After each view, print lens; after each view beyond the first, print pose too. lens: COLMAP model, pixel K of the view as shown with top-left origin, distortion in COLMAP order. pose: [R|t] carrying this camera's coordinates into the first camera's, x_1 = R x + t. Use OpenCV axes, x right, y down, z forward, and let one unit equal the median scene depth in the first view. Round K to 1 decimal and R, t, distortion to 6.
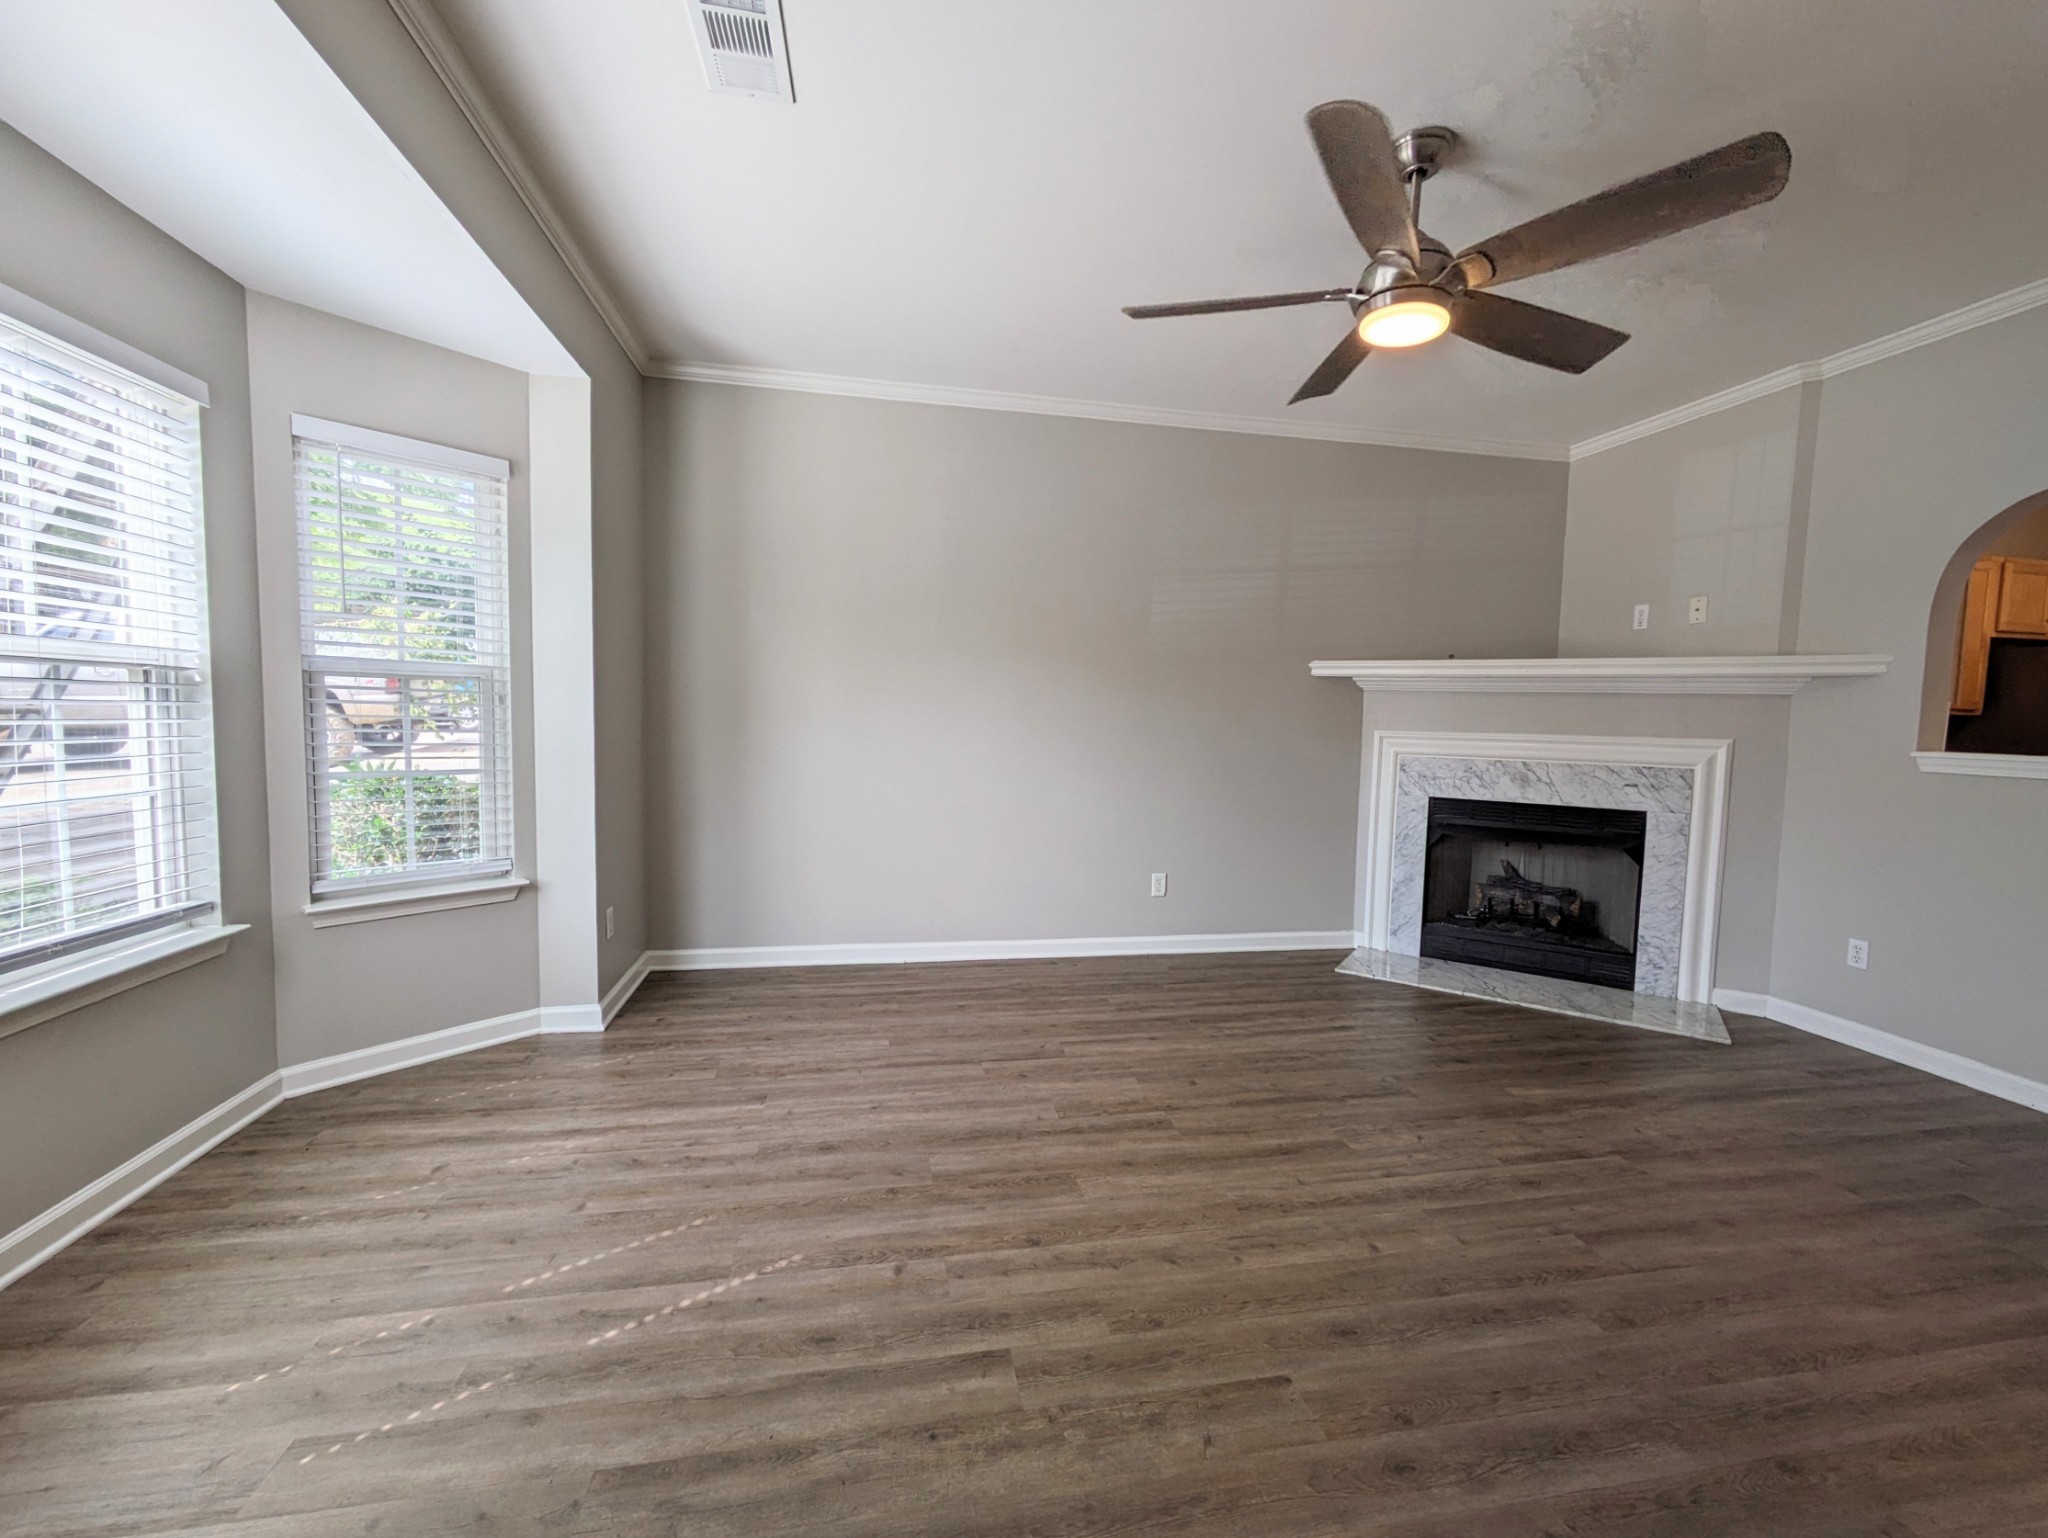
lens RADIAL K [[819.9, 0, 1020.5], [0, 819.9, 772.4], [0, 0, 1]] dist [0.001991, 0.002359]
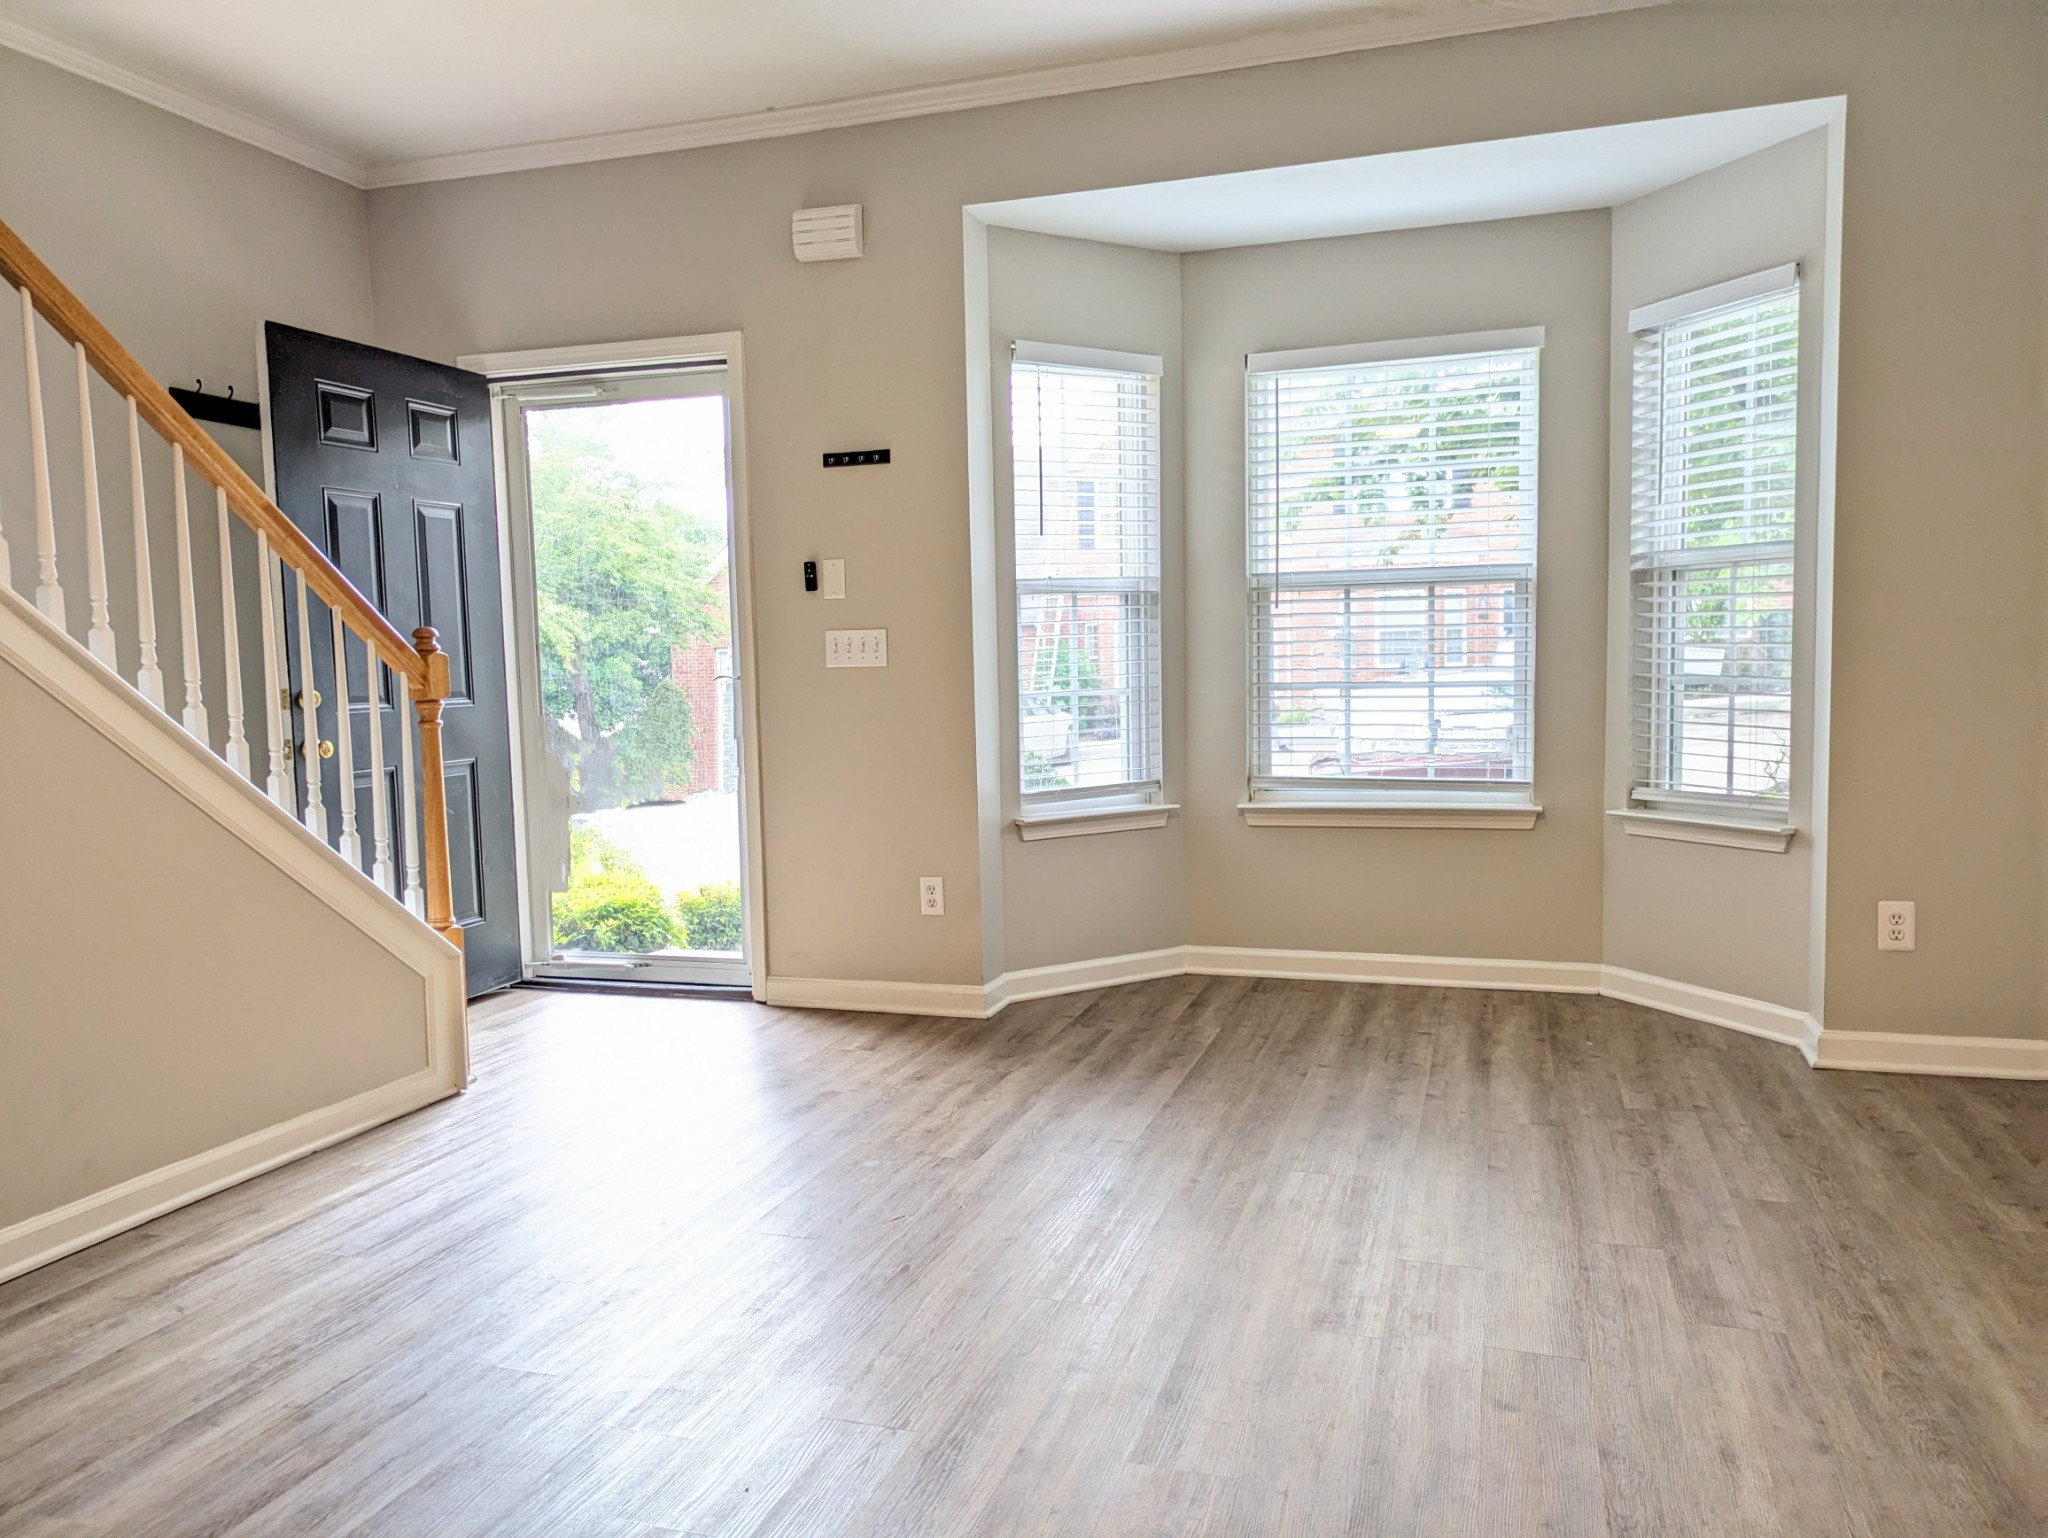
lens RADIAL K [[1514.5, 0, 1024.0], [0, 1514.5, 769.0], [0, 0, 1]] dist [0.009727, 0.004341]
pose [[-0.467945, 0.046519, -0.882532, 1.075229], [-0.051133, 0.995516, 0.079586, 0.007375], [0.882277, 0.082368, -0.463468, 1.210789]]
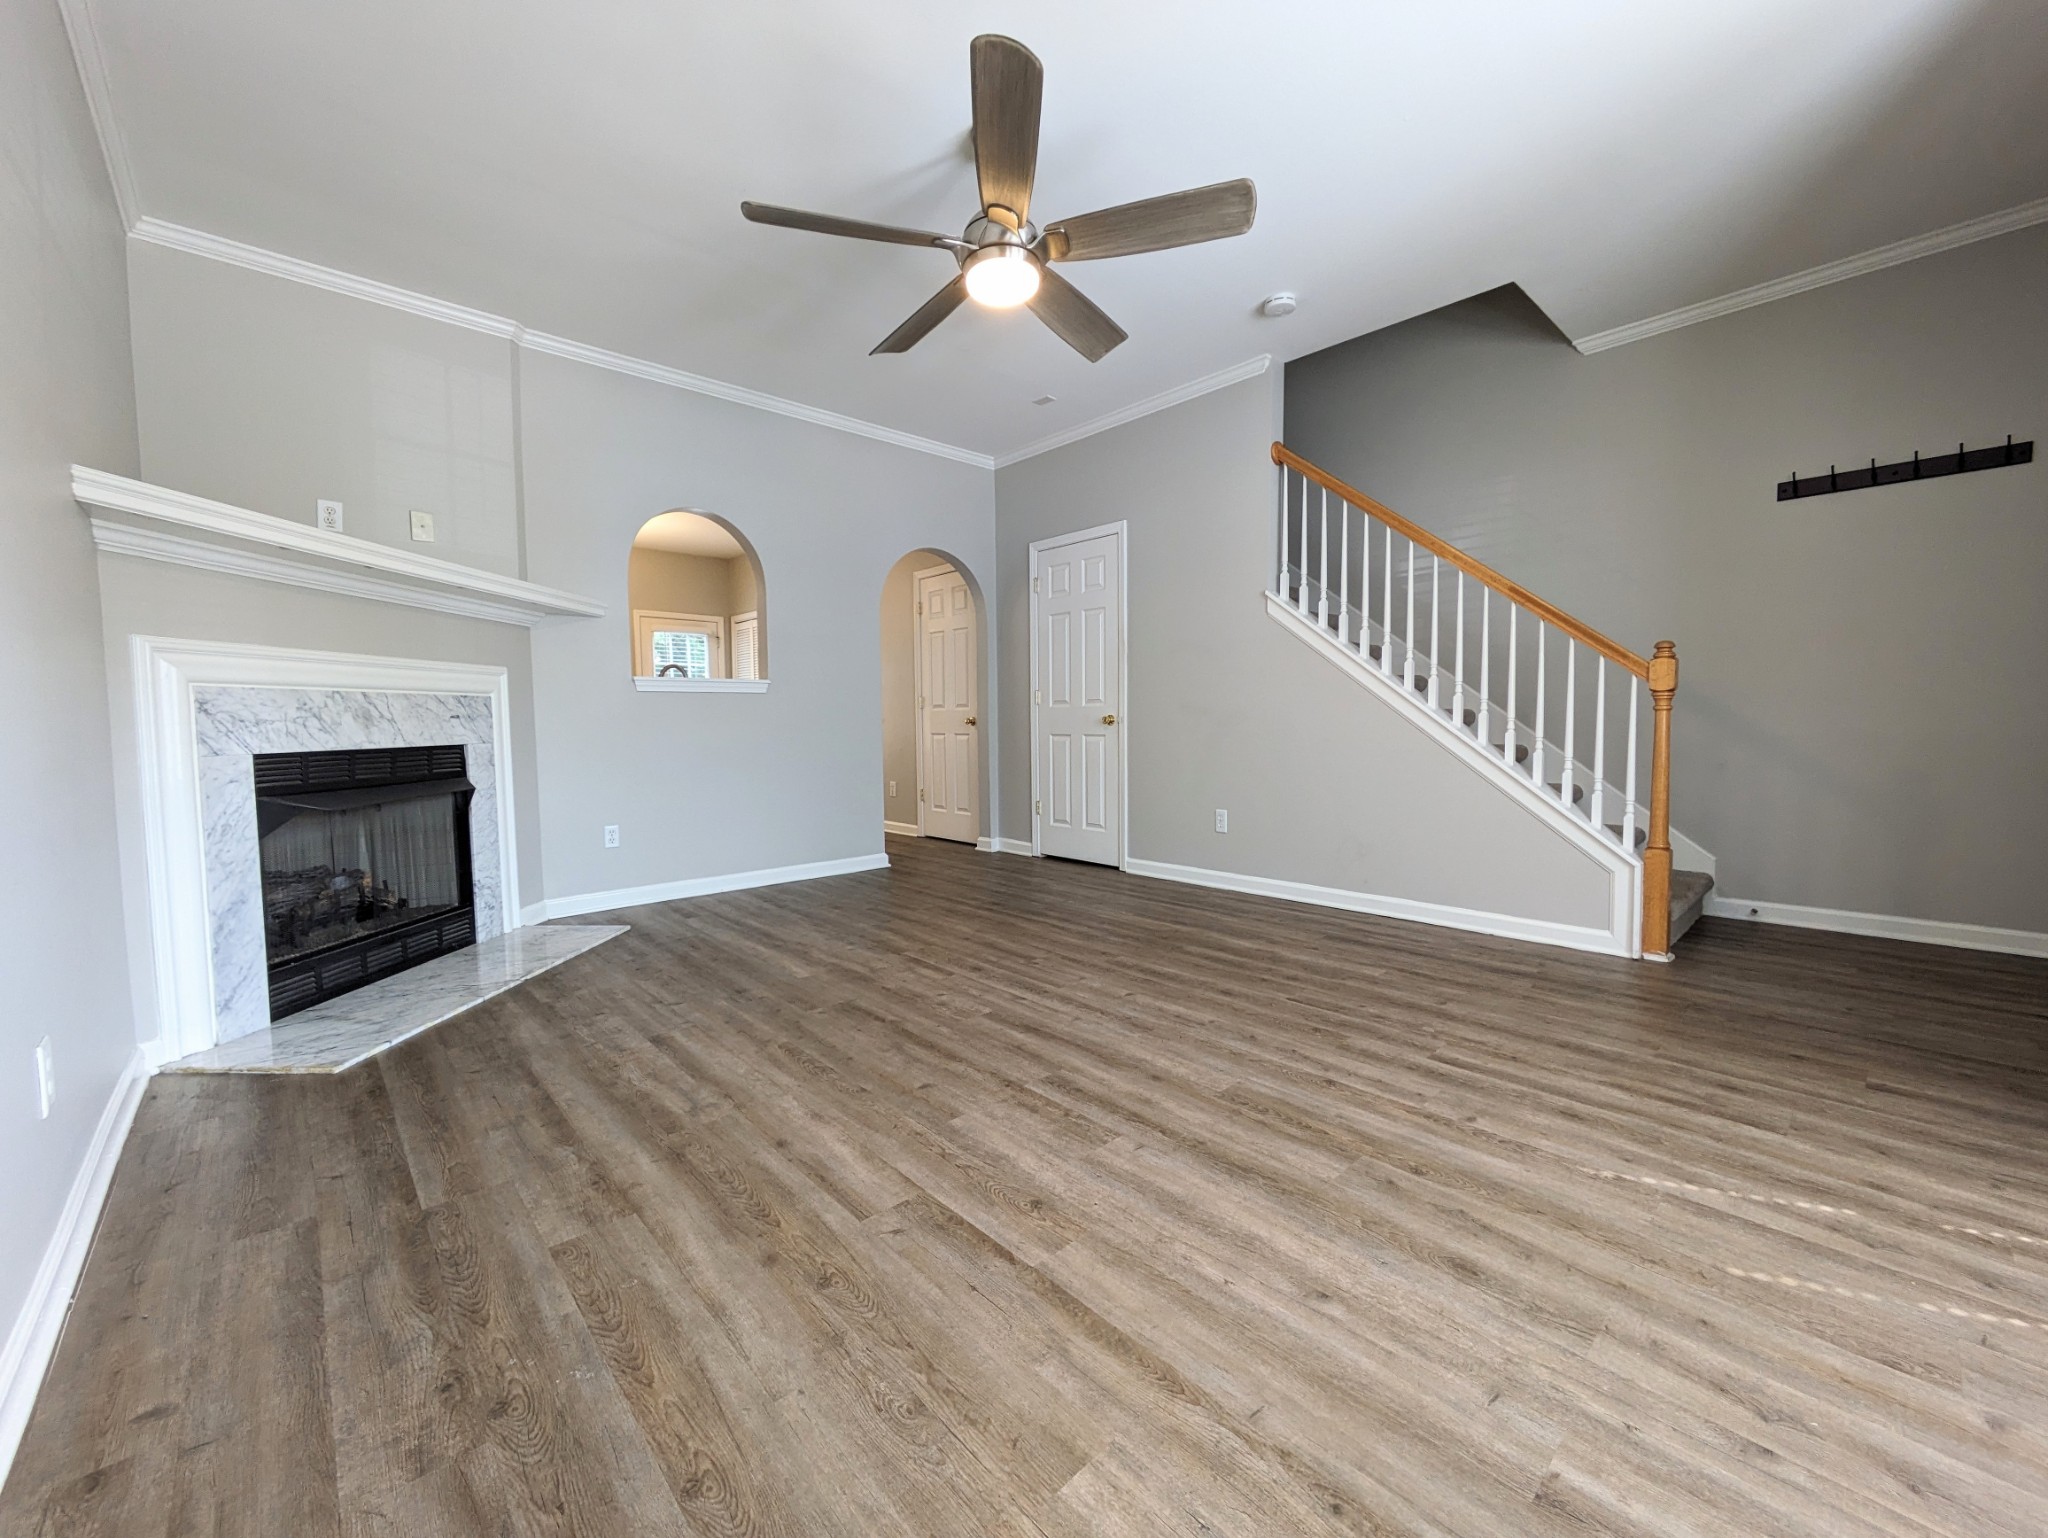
lens RADIAL K [[819.9, 0, 1020.5], [0, 819.9, 772.4], [0, 0, 1]] dist [0.001991, 0.002359]
pose [[-0.525911, -0.072722, 0.847425, -0.495231], [0.058953, 0.990825, 0.121613, 0.004907], [-0.848494, 0.113916, -0.516799, 1.395286]]
